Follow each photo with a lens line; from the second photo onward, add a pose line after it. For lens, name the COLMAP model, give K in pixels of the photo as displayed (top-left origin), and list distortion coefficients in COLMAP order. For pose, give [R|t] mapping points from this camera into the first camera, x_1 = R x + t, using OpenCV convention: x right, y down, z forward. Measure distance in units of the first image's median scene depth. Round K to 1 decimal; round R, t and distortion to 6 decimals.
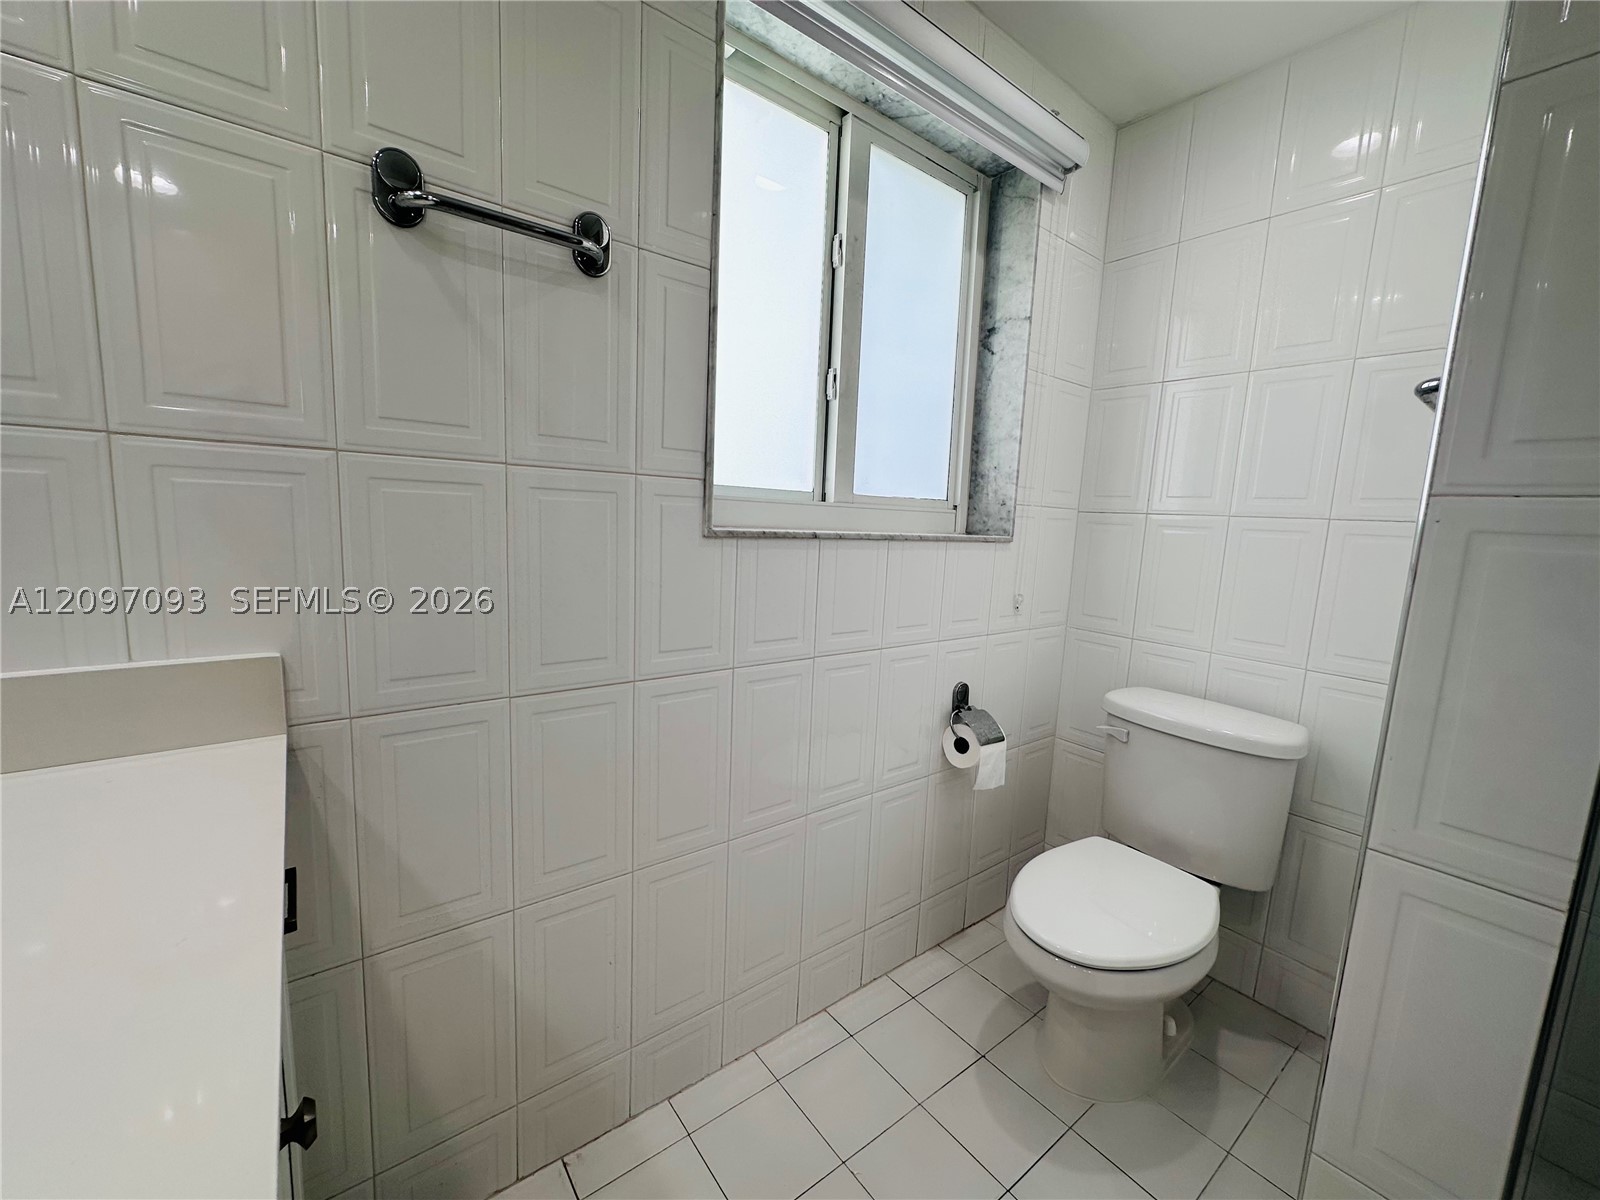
lens RADIAL K [[645.6, 0, 802.9], [0, 645.6, 601.1], [0, 0, 1]] dist [-0.001623, -0.000442]
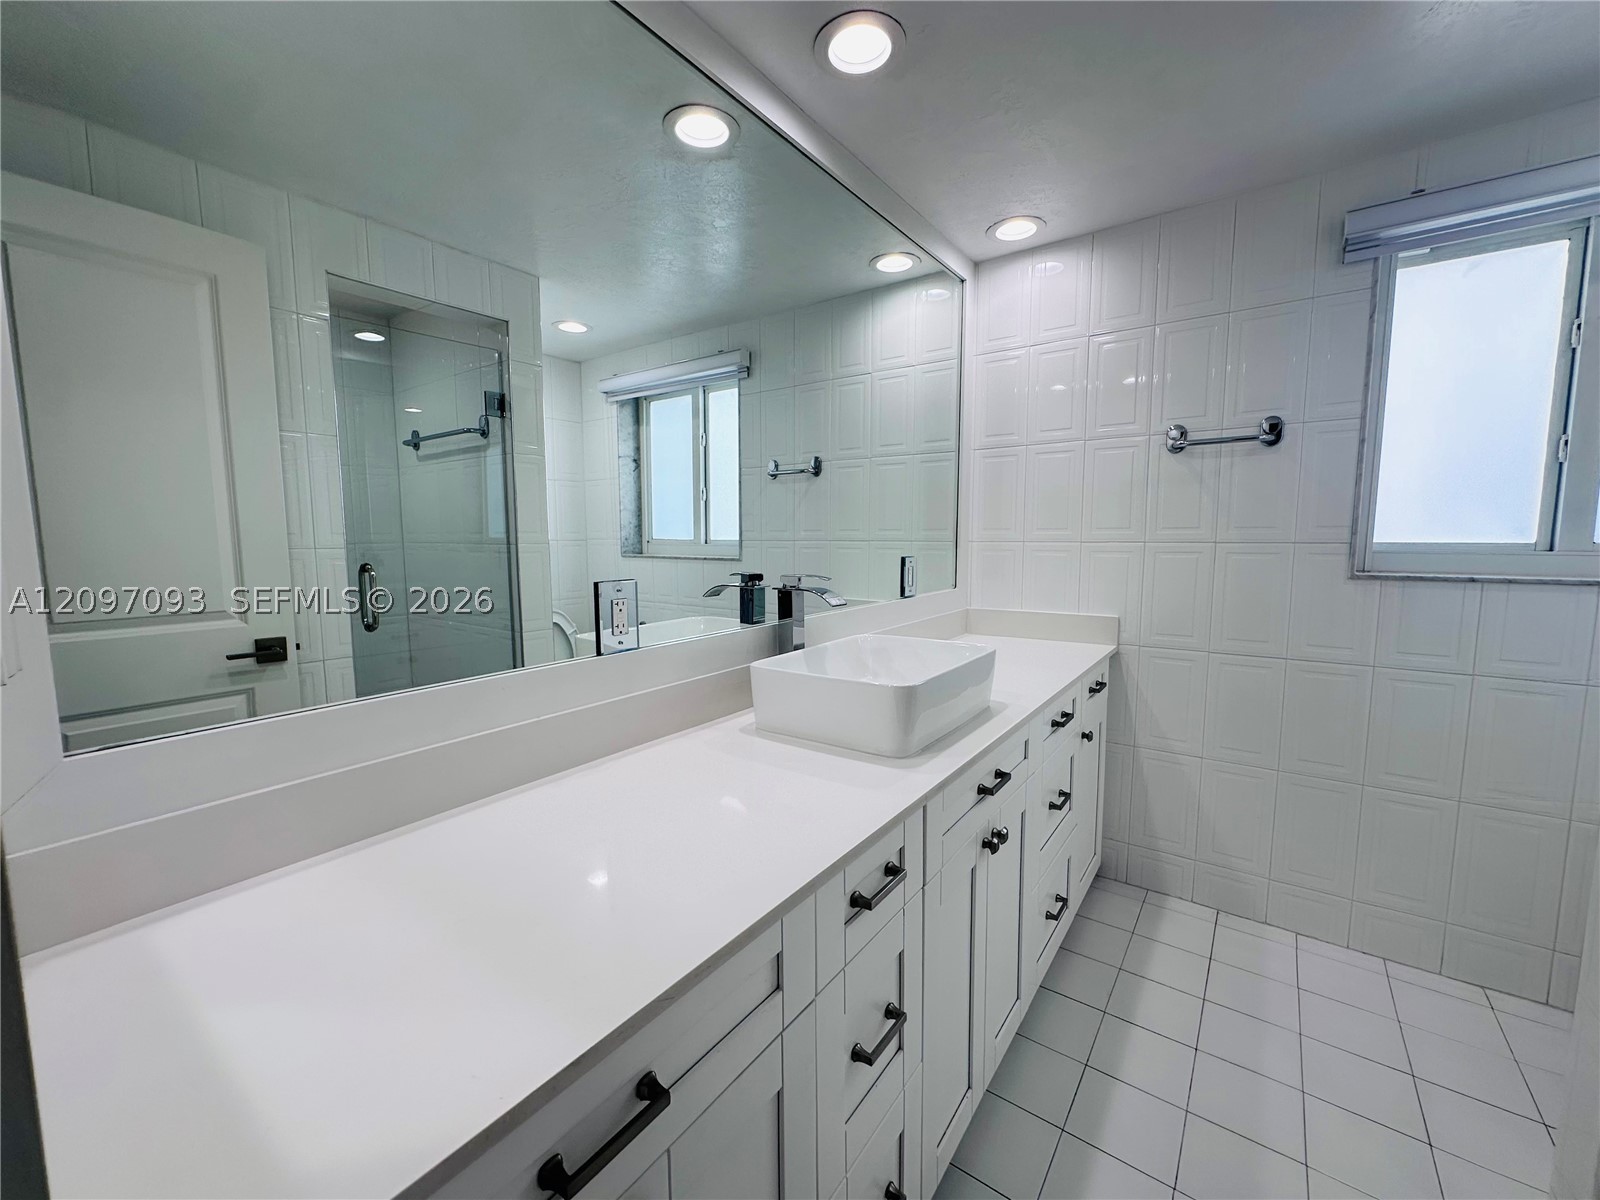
lens RADIAL K [[645.6, 0, 802.6], [0, 645.6, 596.5], [0, 0, 1]] dist [-0.001623, -0.000442]
pose [[0.277030, 0.042151, -0.959936, 0.899657], [-0.118269, 0.992936, 0.009468, 0.080524], [0.953555, 0.110908, 0.280058, -0.655199]]
